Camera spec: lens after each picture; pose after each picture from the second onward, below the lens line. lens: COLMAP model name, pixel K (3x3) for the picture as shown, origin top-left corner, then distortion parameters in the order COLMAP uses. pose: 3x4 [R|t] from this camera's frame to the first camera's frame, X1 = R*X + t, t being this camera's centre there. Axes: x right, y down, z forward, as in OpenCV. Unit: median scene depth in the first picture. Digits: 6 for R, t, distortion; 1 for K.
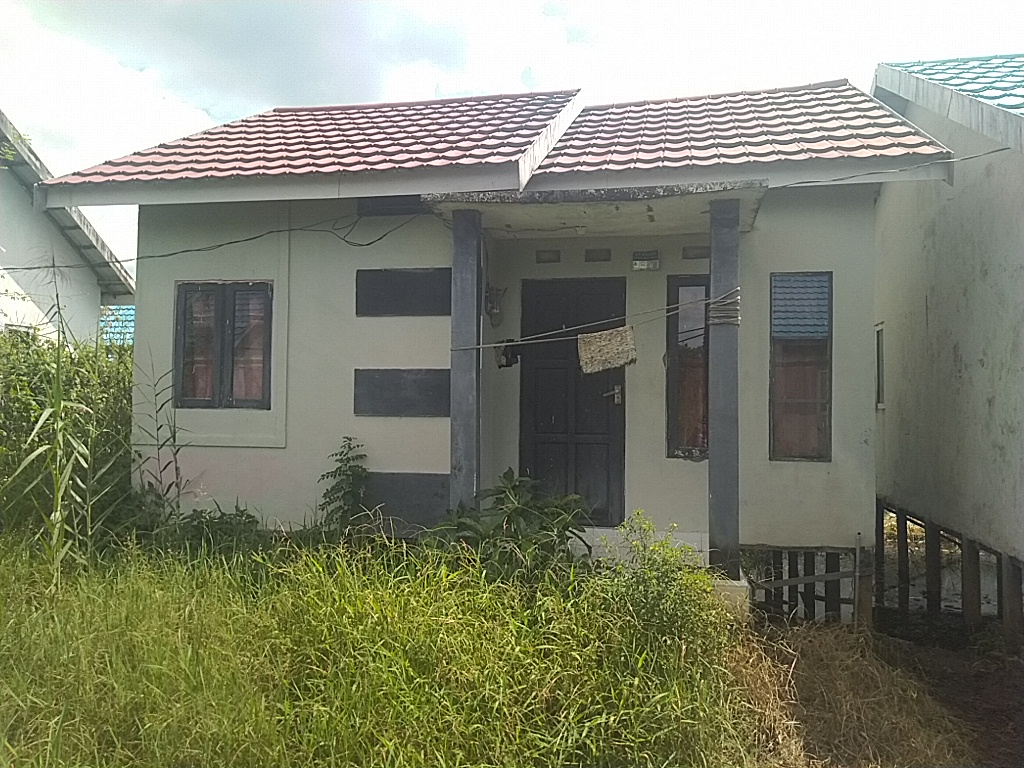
lens RADIAL K [[776.2, 0, 514.5], [0, 776.2, 401.6], [0, 0, 1]] dist [0.023721, -0.007522]
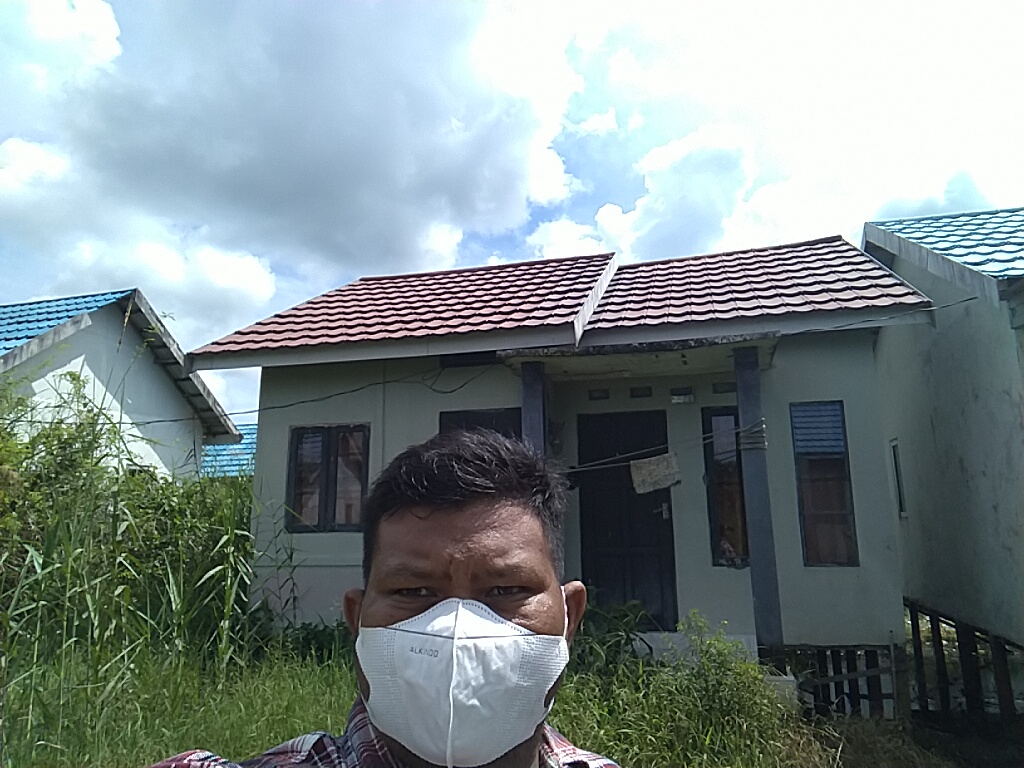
lens RADIAL K [[733.0, 0, 518.6], [0, 733.0, 387.1], [0, 0, 1]] dist [0.036931, -0.067412]
pose [[0.998493, -0.035074, -0.042217, -0.032084], [0.027068, 0.983813, -0.177140, -0.002555], [0.047746, 0.175730, 0.983280, -0.115864]]
